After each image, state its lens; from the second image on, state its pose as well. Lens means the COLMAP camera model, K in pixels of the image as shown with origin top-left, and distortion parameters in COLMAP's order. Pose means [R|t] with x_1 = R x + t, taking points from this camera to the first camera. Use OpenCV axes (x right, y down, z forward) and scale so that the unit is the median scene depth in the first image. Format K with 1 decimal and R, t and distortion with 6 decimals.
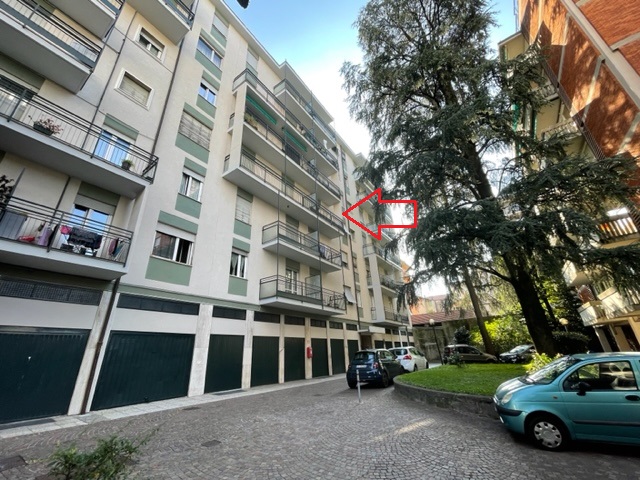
lens RADIAL K [[262.8, 0, 318.9], [0, 262.8, 241.3], [0, 0, 1]] dist [-0.003443, 0.000902]
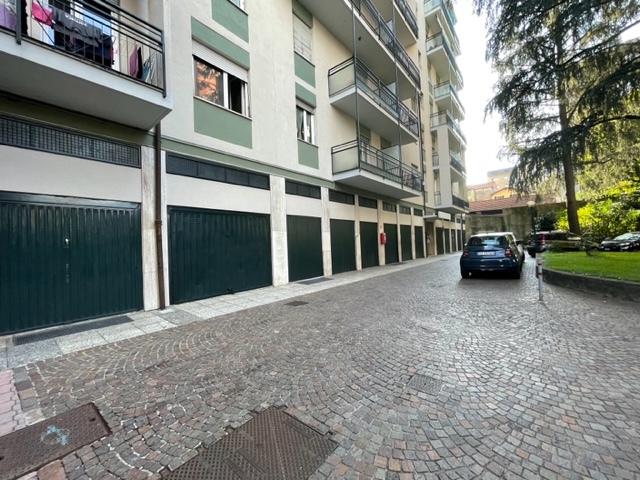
lens RADIAL K [[262.8, 0, 319.6], [0, 262.8, 238.3], [0, 0, 1]] dist [-0.003443, 0.000902]
pose [[0.997188, 0.002461, -0.074899, -0.217766], [0.026230, 0.924777, 0.379605, 0.107643], [0.070199, -0.380502, 0.922112, 0.226982]]
